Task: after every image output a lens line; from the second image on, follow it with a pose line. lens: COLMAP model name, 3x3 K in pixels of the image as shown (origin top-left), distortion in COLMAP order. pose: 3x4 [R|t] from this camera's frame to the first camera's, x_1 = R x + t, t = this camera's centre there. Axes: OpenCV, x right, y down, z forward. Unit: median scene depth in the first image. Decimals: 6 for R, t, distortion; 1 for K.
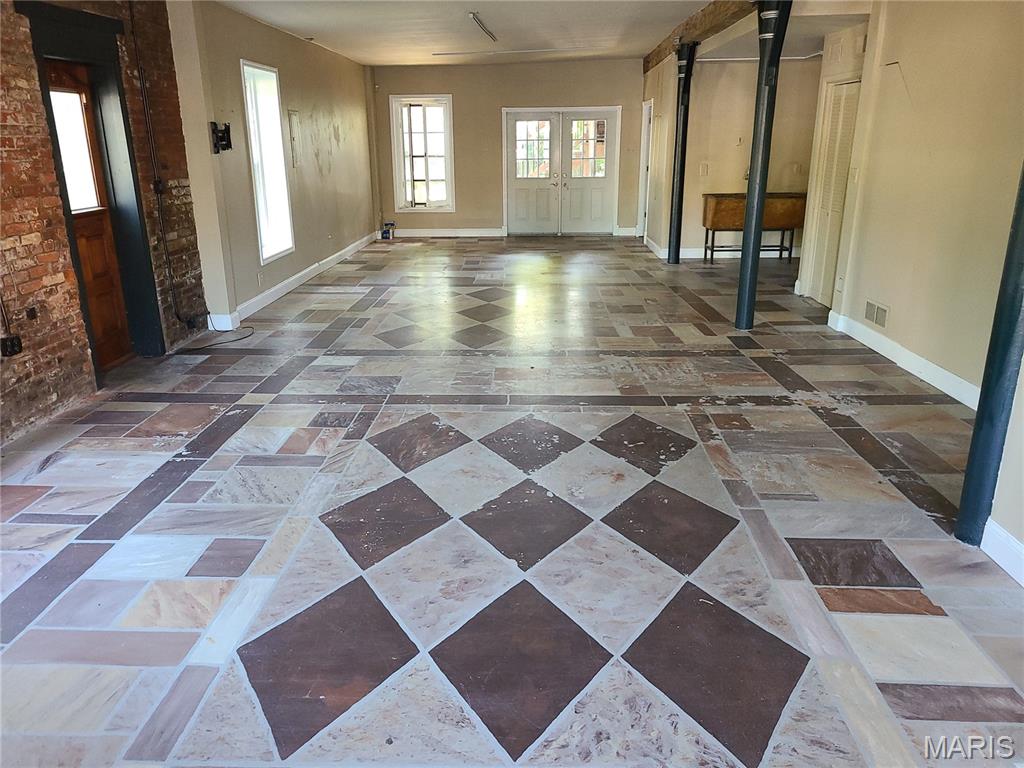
lens RADIAL K [[778.5, 0, 486.3], [0, 778.5, 383.4], [0, 0, 1]] dist [0.050776, -0.003519]
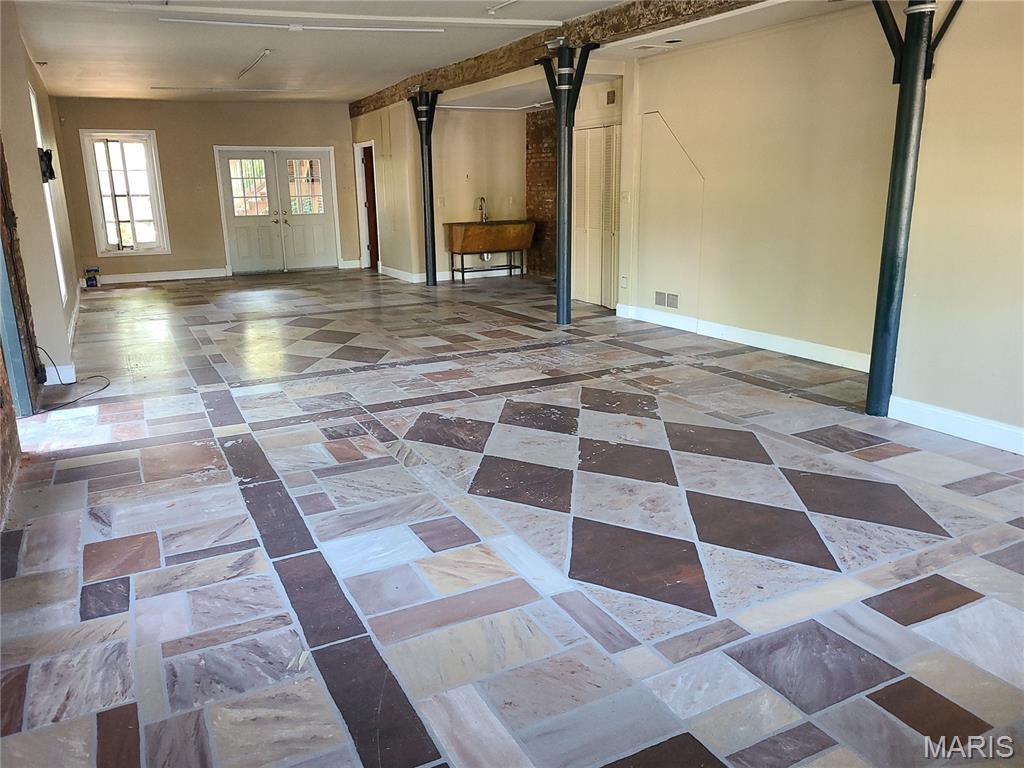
lens RADIAL K [[778.5, 0, 486.3], [0, 778.5, 383.4], [0, 0, 1]] dist [0.050776, -0.003519]
pose [[0.870015, -0.130648, 0.475400, -0.503464], [0.157792, 0.987318, -0.017439, 0.031217], [-0.467093, 0.090187, 0.879597, 0.012263]]
